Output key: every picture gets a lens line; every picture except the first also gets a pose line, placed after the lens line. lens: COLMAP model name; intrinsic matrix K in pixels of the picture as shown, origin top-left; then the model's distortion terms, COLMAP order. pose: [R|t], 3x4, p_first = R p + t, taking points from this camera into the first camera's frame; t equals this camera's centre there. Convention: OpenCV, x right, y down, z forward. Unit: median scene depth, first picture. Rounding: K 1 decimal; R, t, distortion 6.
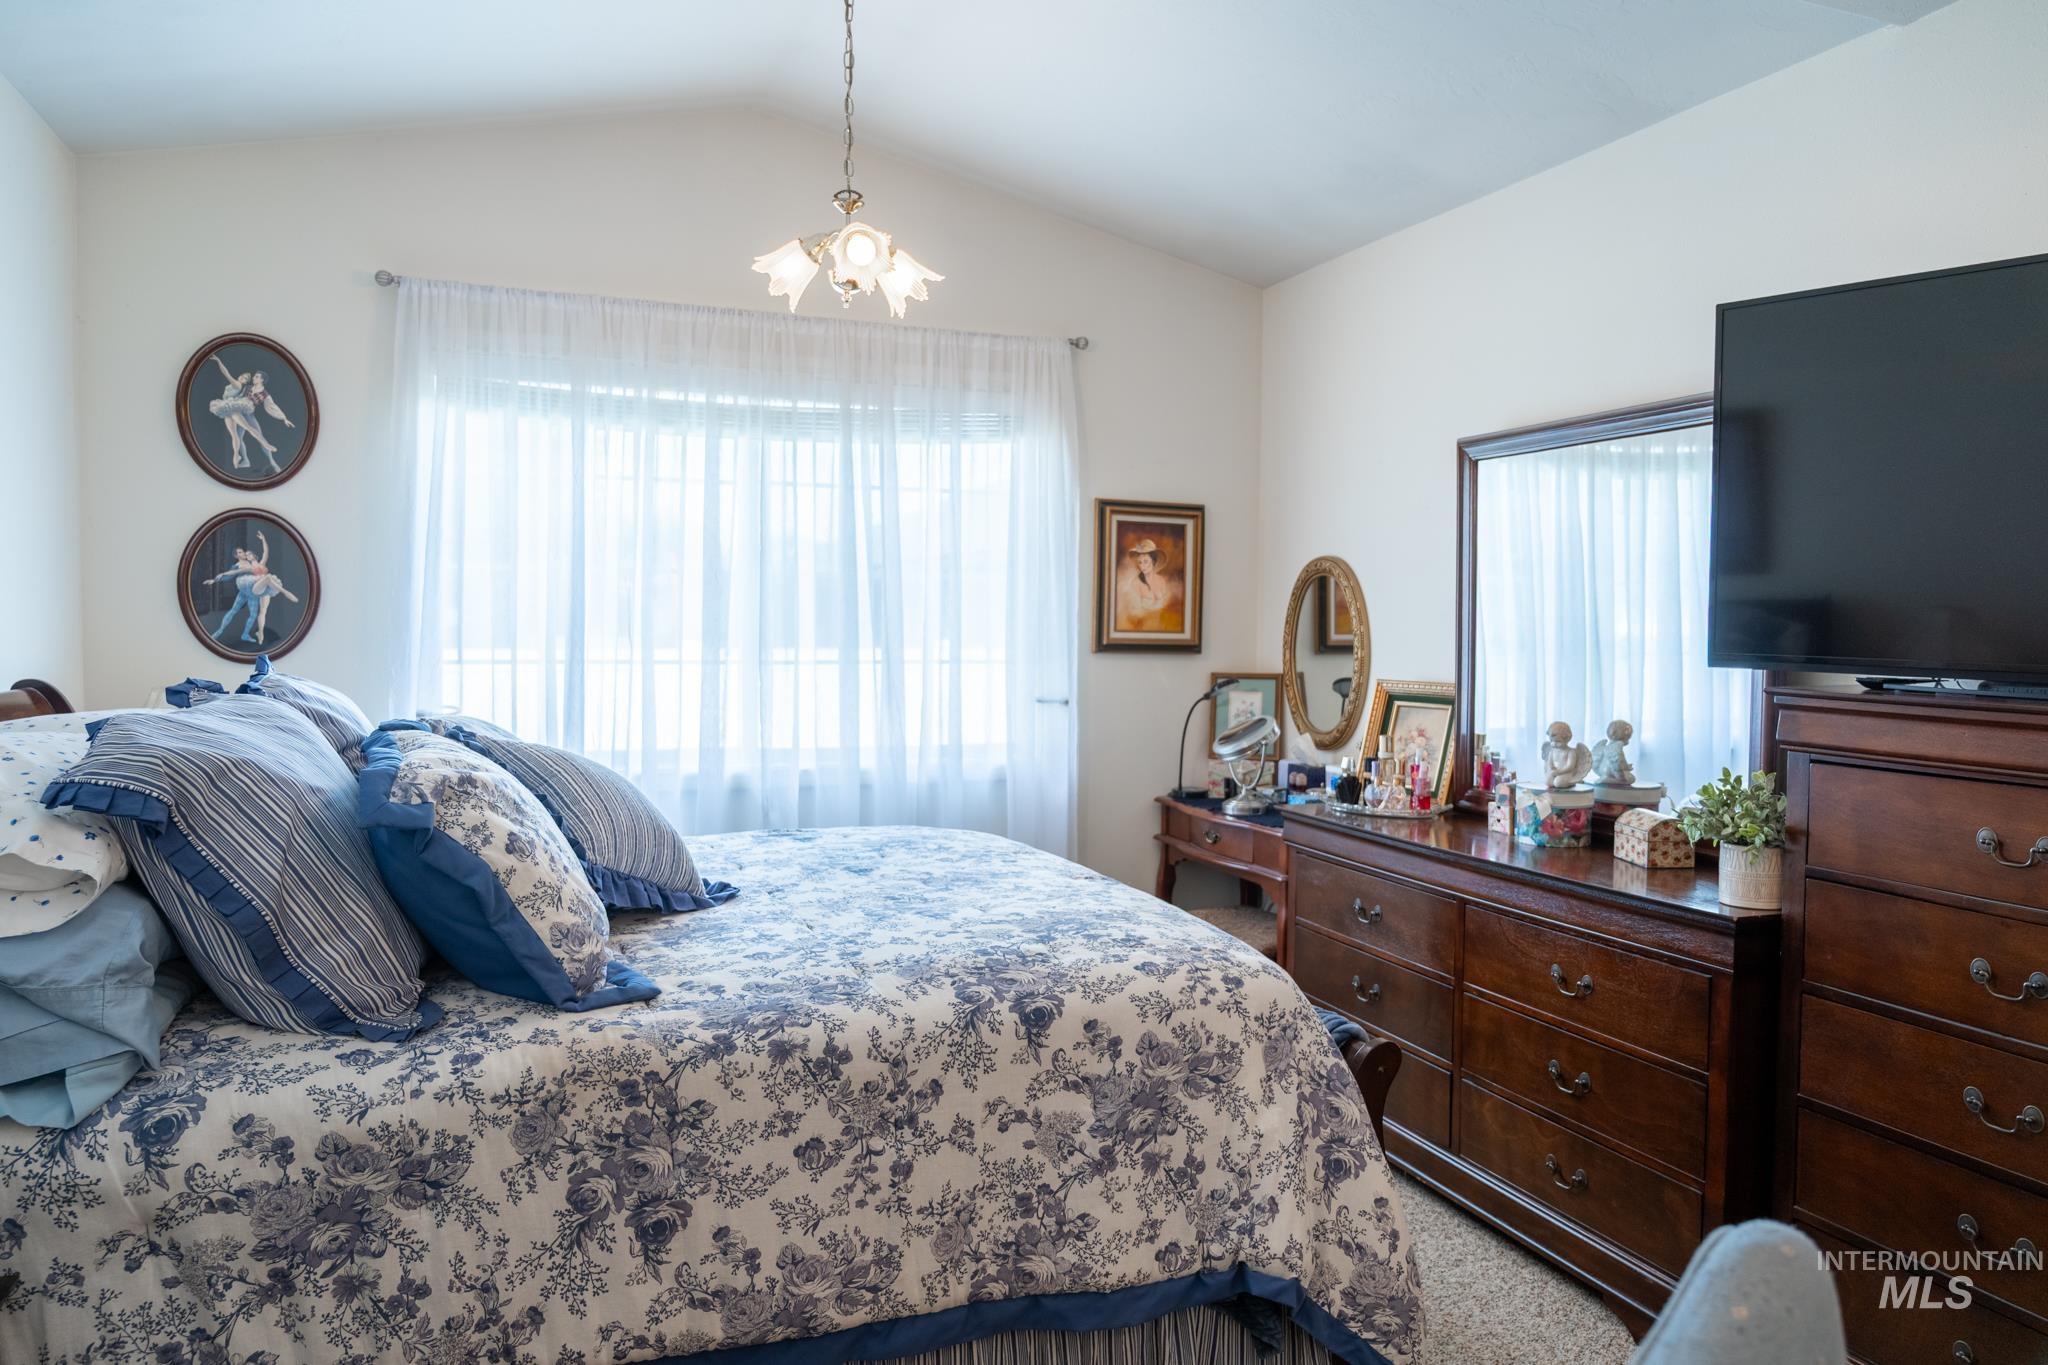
lens RADIAL K [[1351.5, 0, 1024.0], [0, 1351.5, 682.5], [0, 0, 1]] dist [-0.002645, -0.002528]
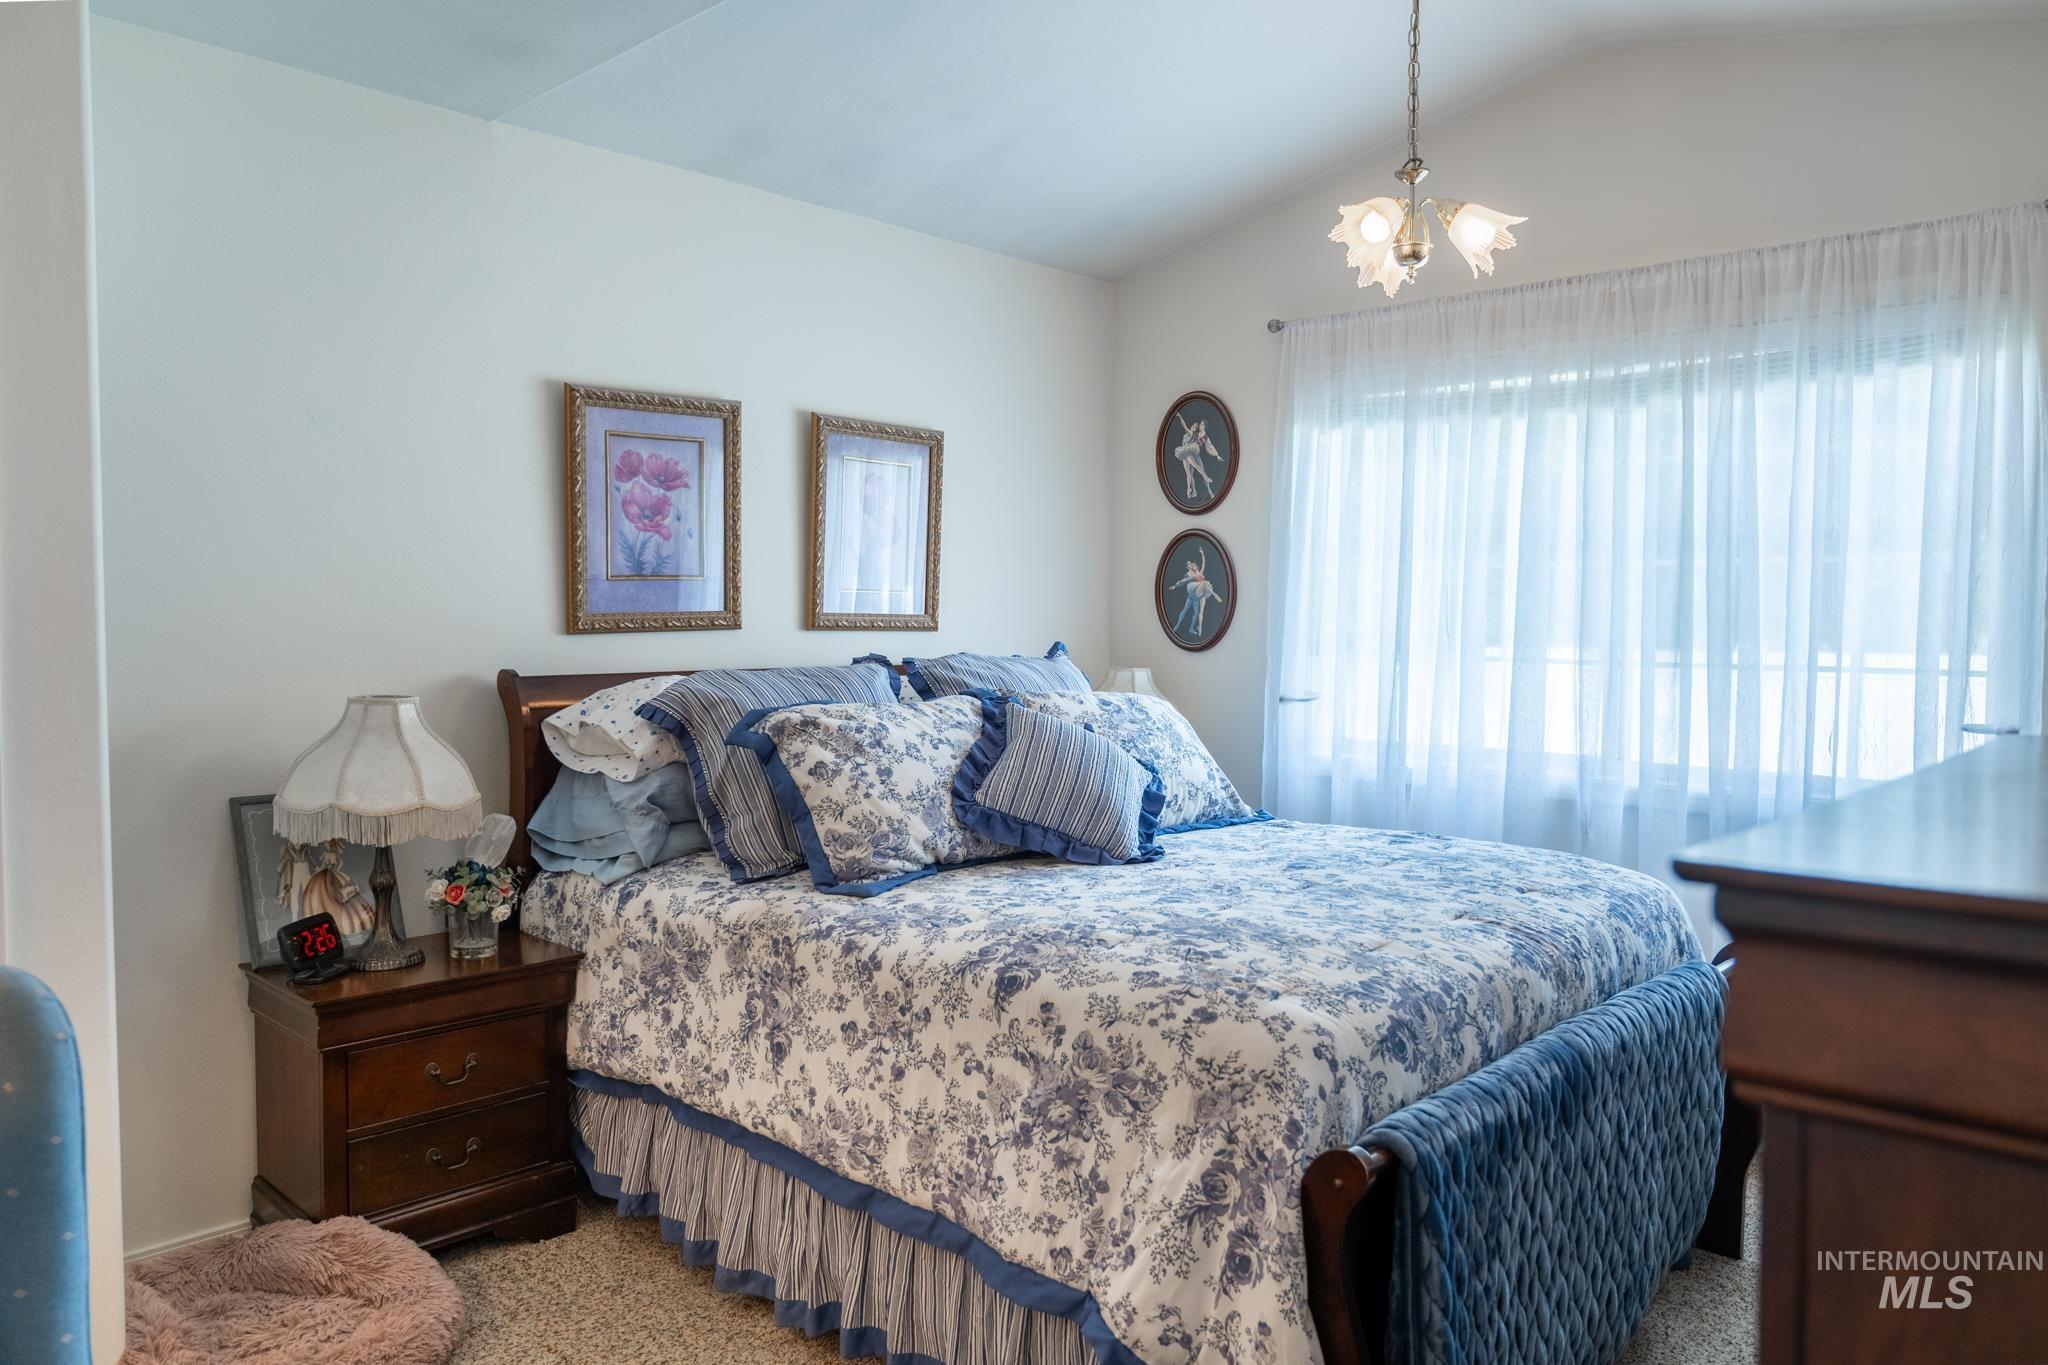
lens RADIAL K [[1401.3, 0, 1024.0], [0, 1401.3, 682.5], [0, 0, 1]] dist [-0.002246, -0.002326]
pose [[0.427950, 0.038591, -0.902978, 1.000832], [-0.042413, 0.998845, 0.022587, -0.014167], [0.902807, 0.028632, 0.429092, 0.530677]]
